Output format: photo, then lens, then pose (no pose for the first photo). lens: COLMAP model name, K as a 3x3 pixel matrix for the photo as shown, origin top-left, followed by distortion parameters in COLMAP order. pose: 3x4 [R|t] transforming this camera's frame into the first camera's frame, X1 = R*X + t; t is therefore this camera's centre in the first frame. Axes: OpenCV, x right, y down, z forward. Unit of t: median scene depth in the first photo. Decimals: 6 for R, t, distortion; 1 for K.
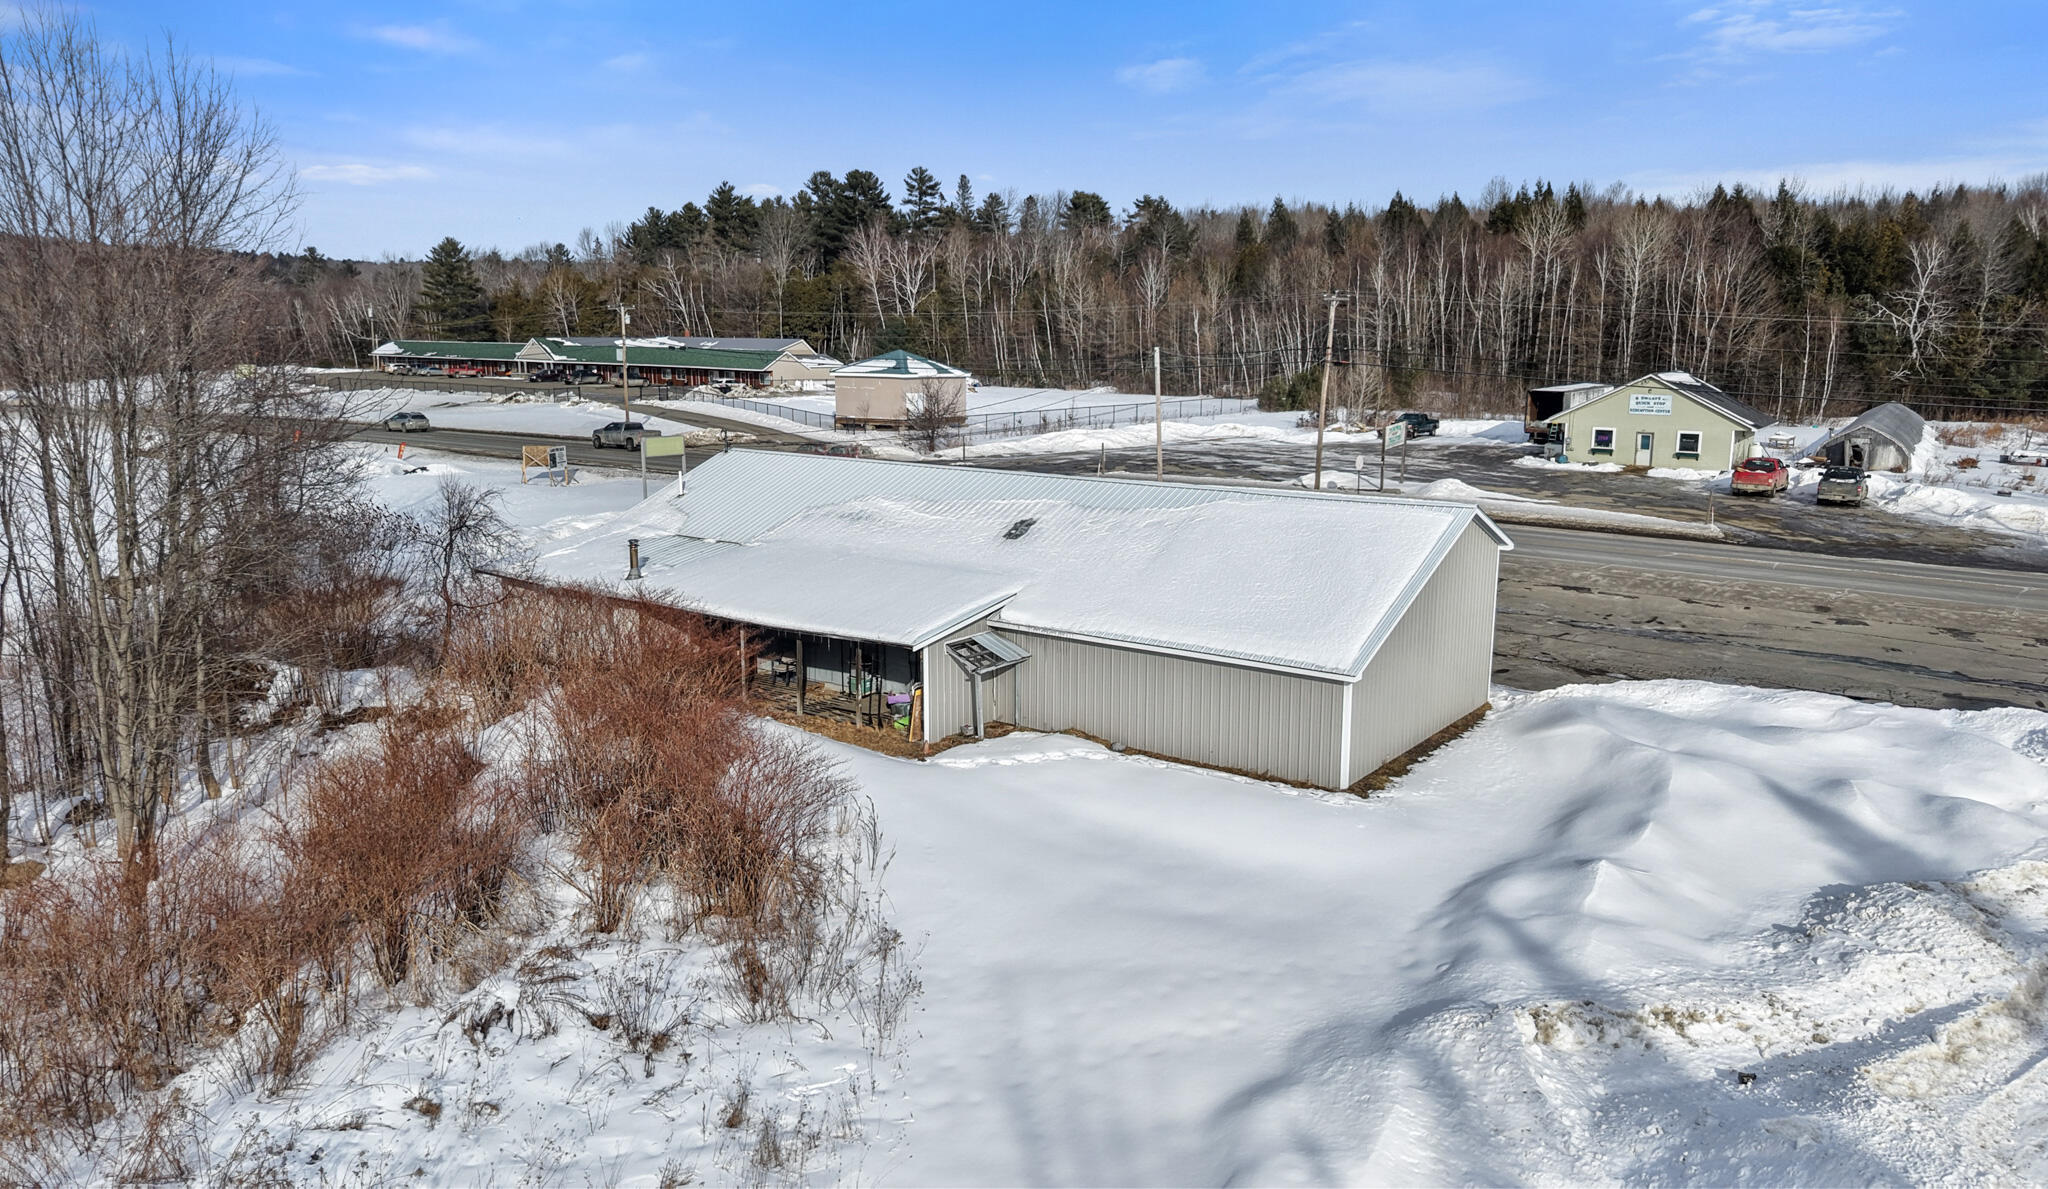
lens RADIAL K [[1460.2, 0, 1024.0], [0, 1460.2, 594.5], [0, 0, 1]] dist [-0.000885, -0.006065]
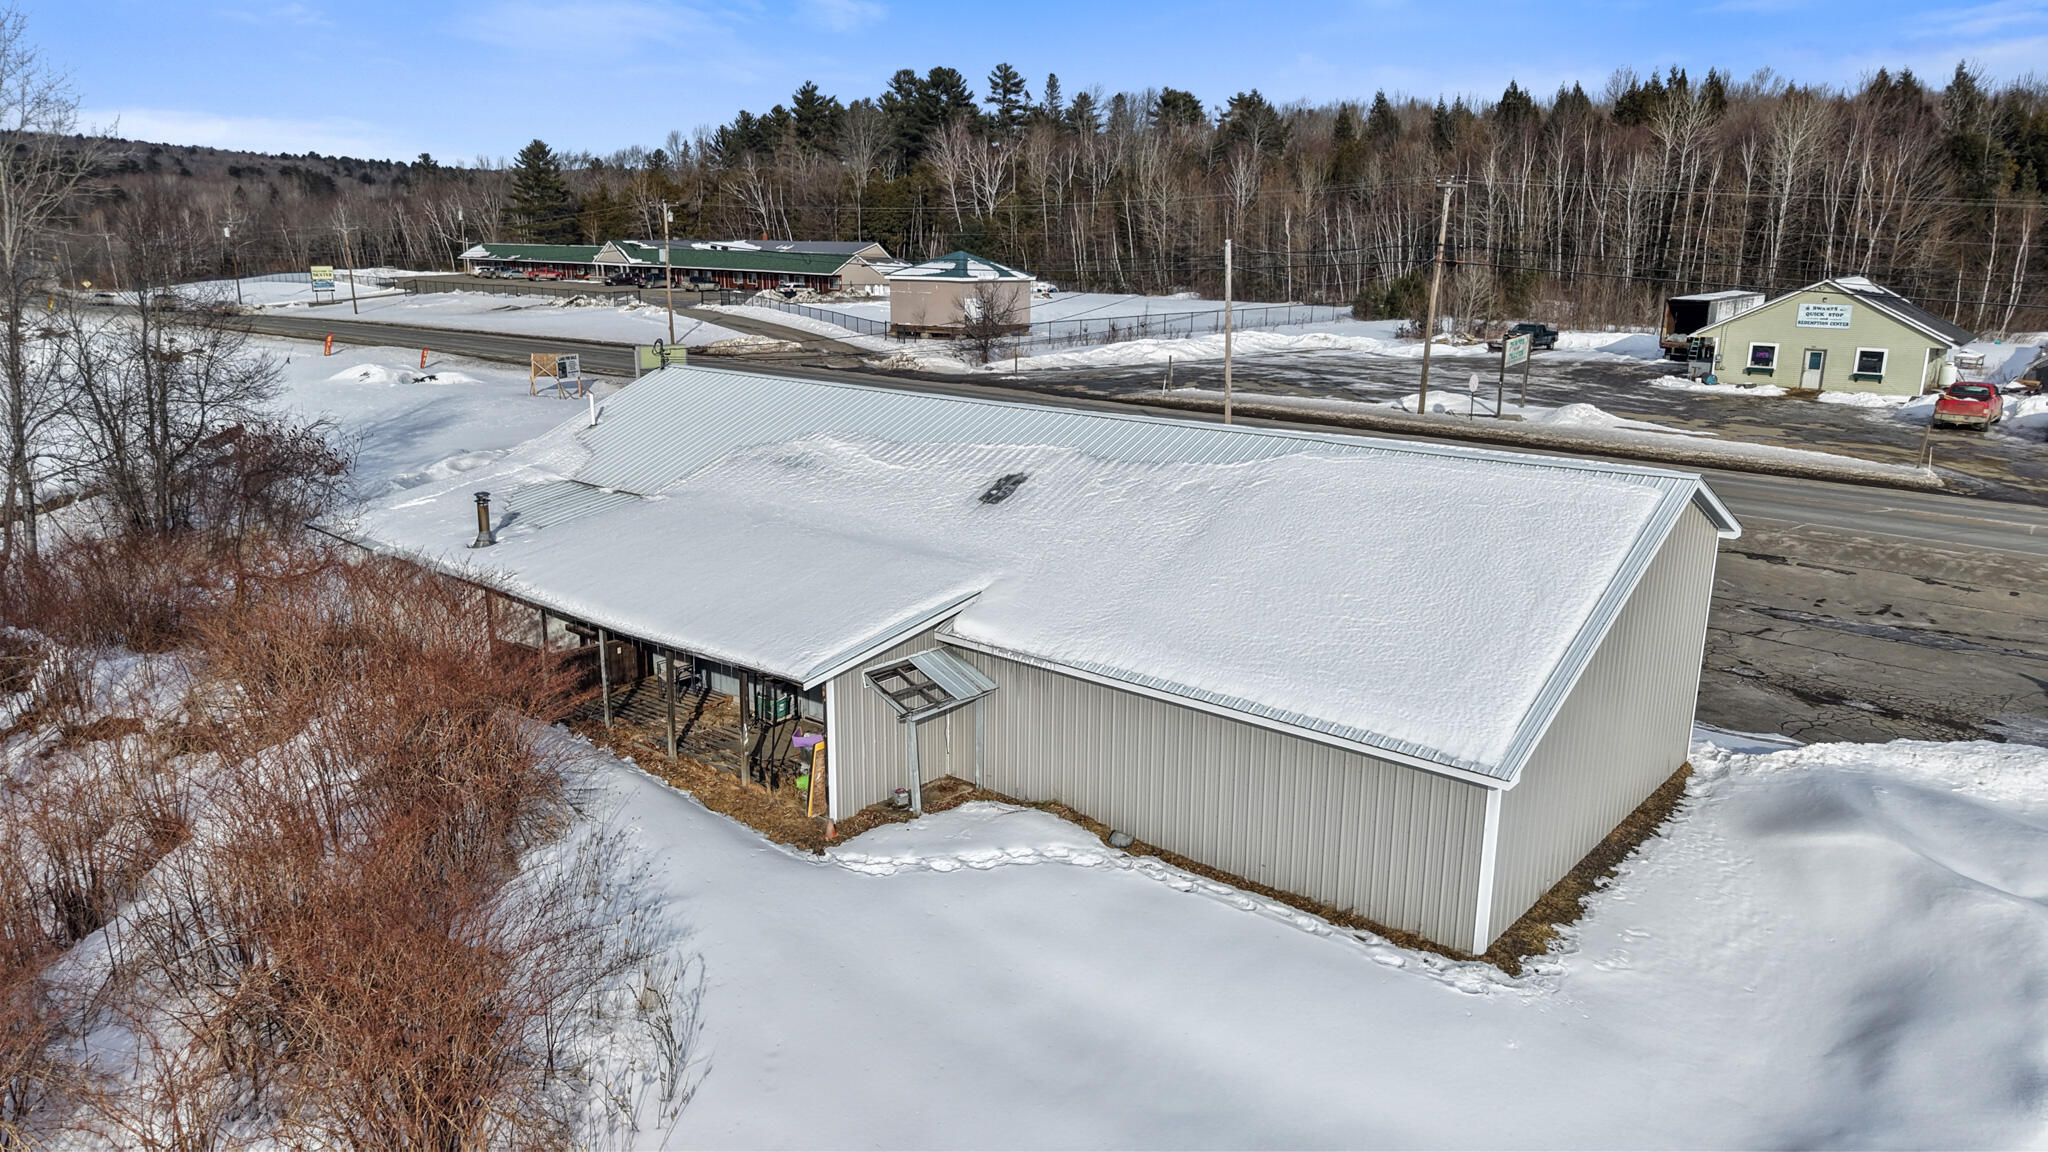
lens RADIAL K [[1367.3, 0, 1016.1], [0, 1367.3, 570.6], [0, 0, 1]] dist [-0.010201, 0.001448]
pose [[0.996823, 0.020583, -0.076941, 0.025541], [-0.016090, 0.998154, 0.058566, -0.020577], [0.078004, -0.057142, 0.995314, 0.161137]]
